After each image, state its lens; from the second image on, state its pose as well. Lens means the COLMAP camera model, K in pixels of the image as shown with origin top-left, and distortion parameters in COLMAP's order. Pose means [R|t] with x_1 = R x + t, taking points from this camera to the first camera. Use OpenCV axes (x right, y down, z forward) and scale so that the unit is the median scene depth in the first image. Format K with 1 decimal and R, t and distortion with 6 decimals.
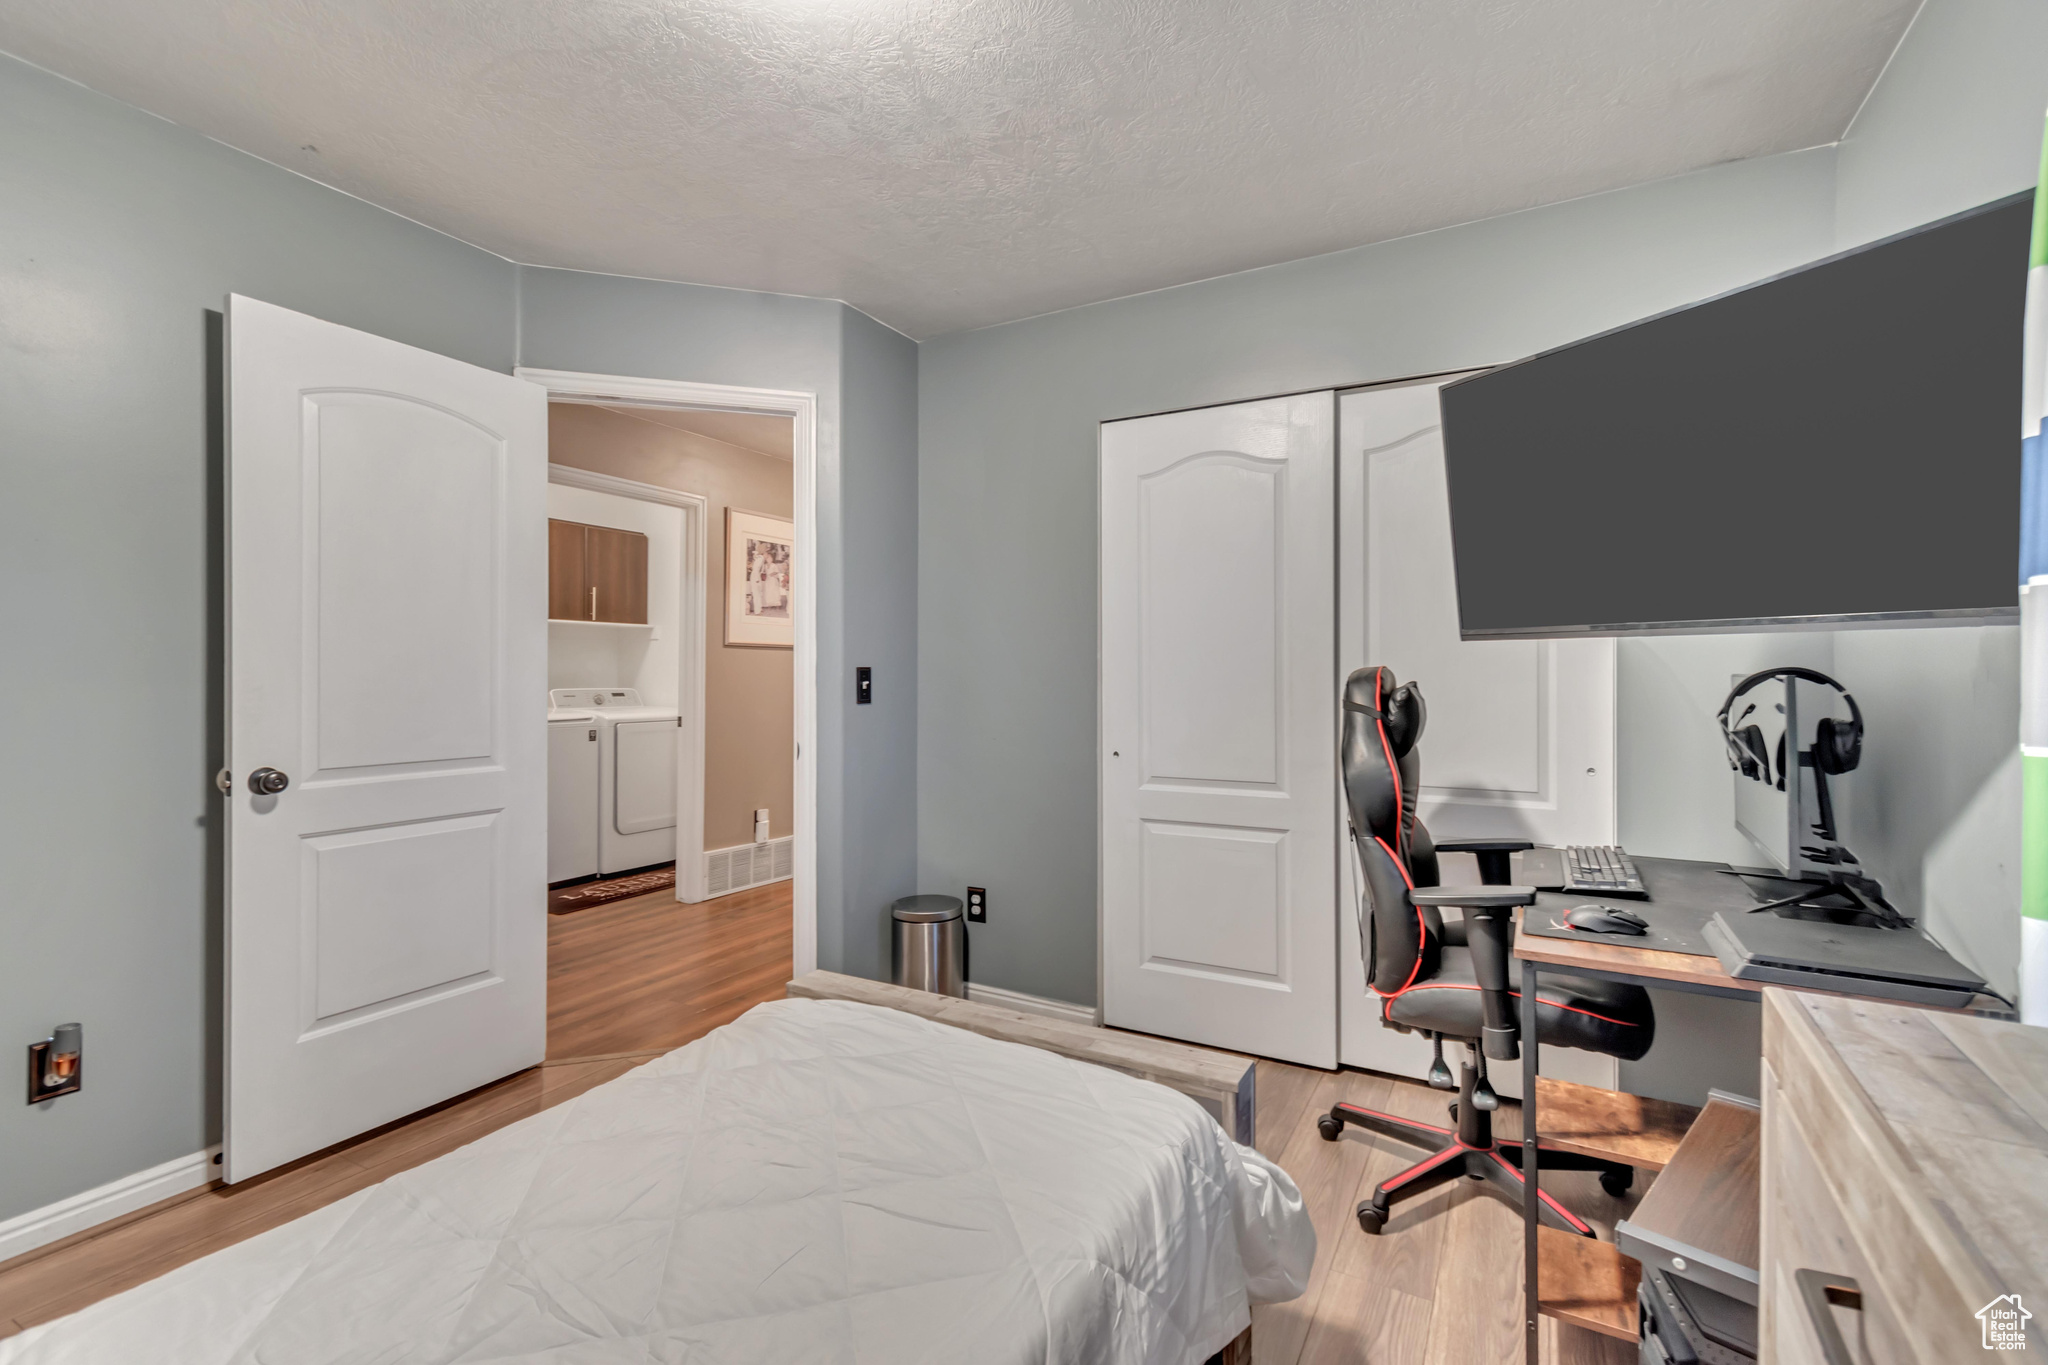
lens RADIAL K [[926.7, 0, 1026.4], [0, 926.7, 674.6], [0, 0, 1]] dist [0.000452, 0.000010]
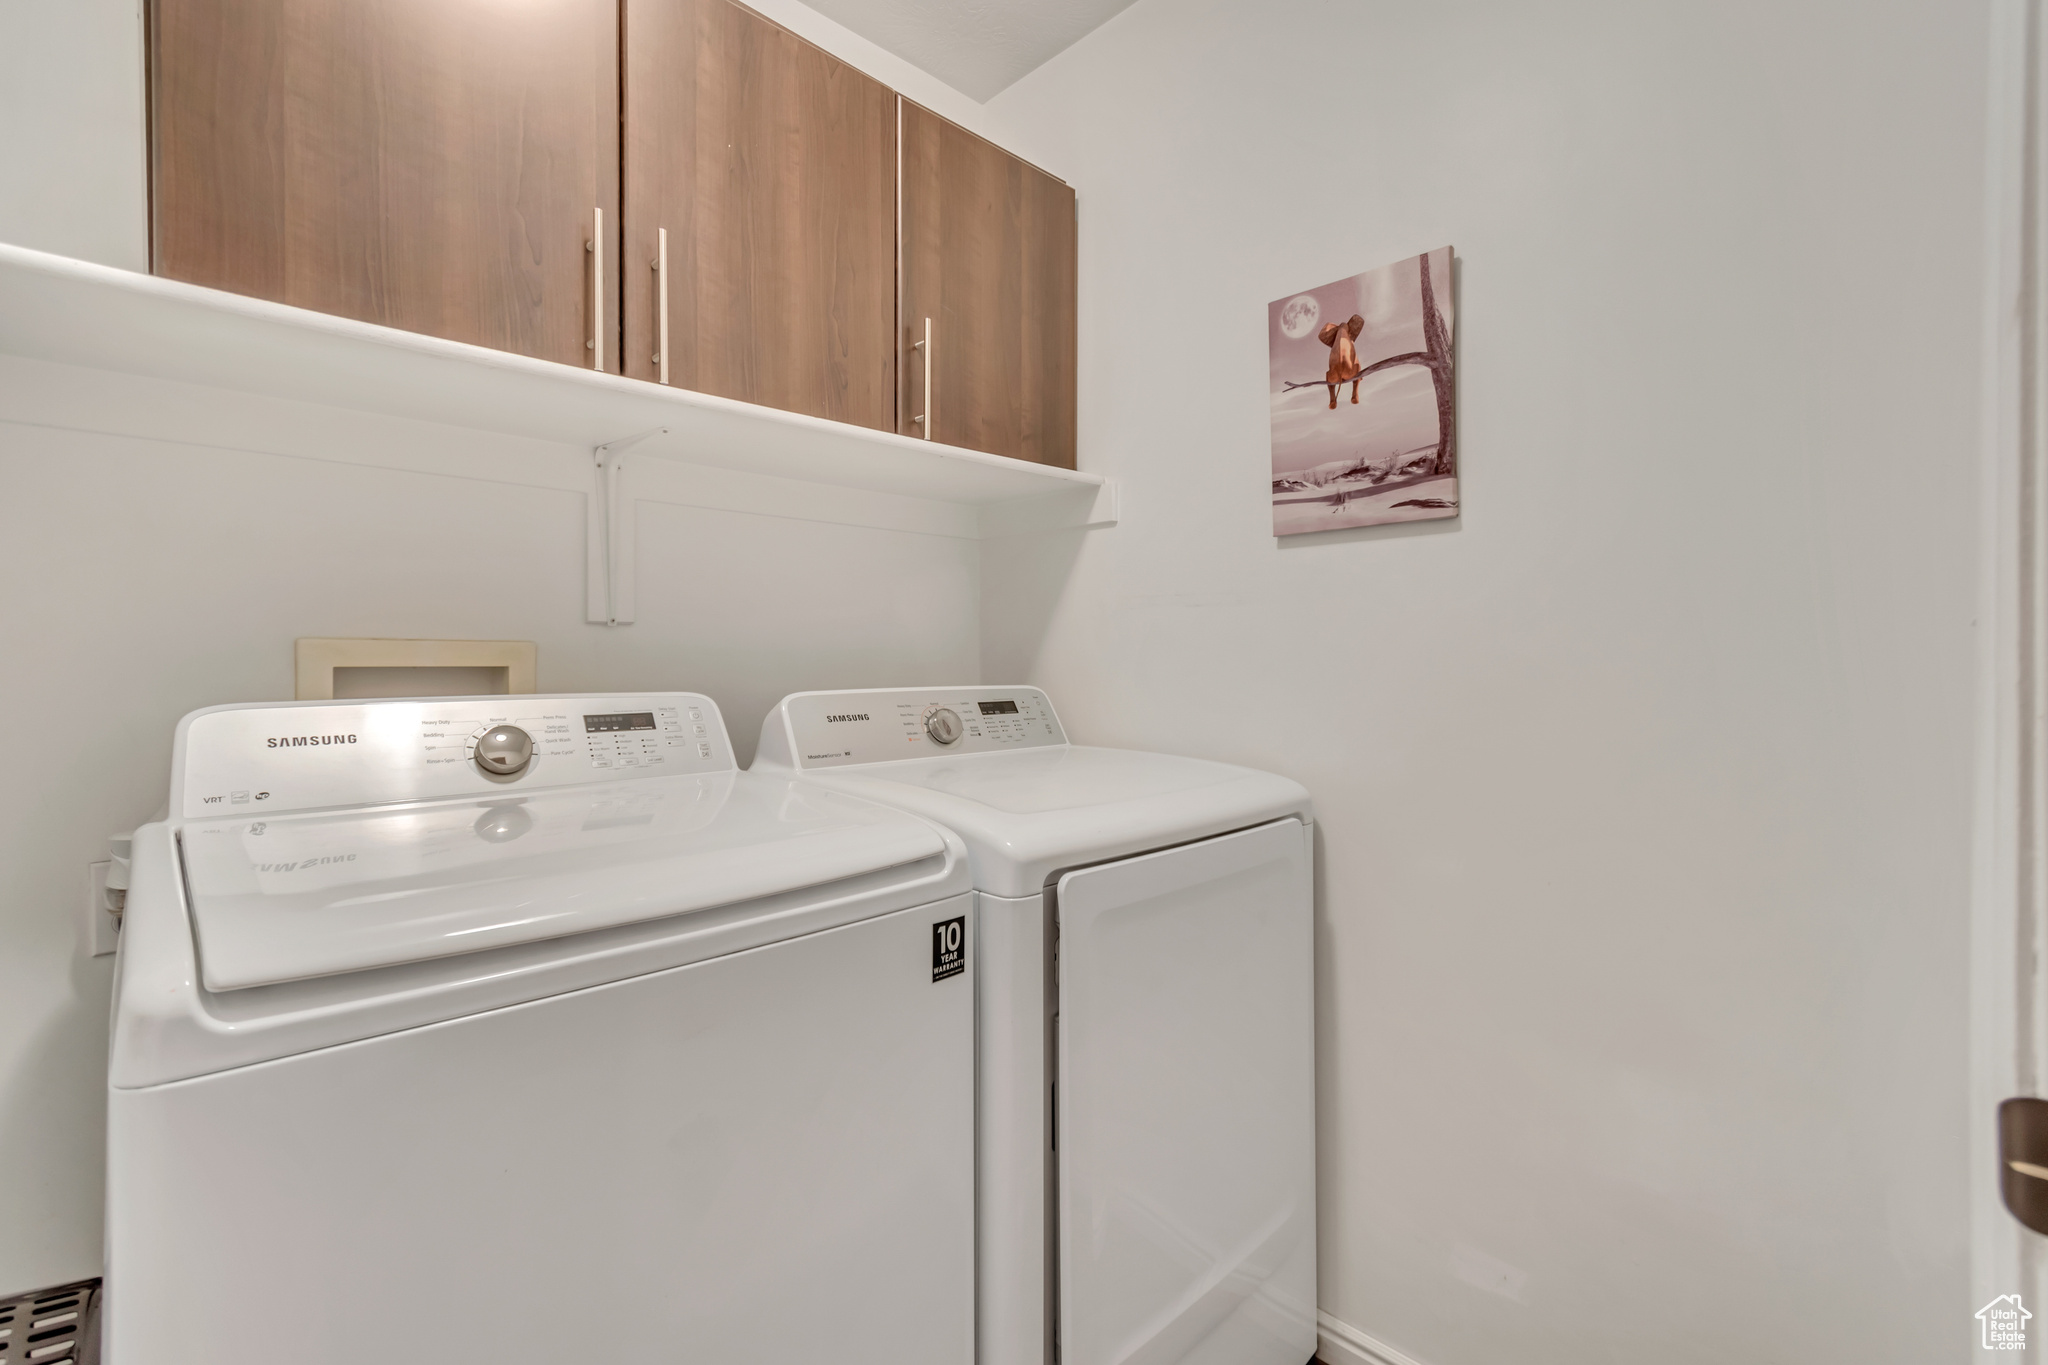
lens RADIAL K [[926.7, 0, 1020.4], [0, 926.7, 674.5], [0, 0, 1]] dist [0.000452, 0.000010]
pose [[0.955135, -0.007901, -0.296065, -0.366141], [0.010019, 0.999934, 0.005638, 0.008887], [0.296001, -0.008351, 0.955151, 0.759421]]
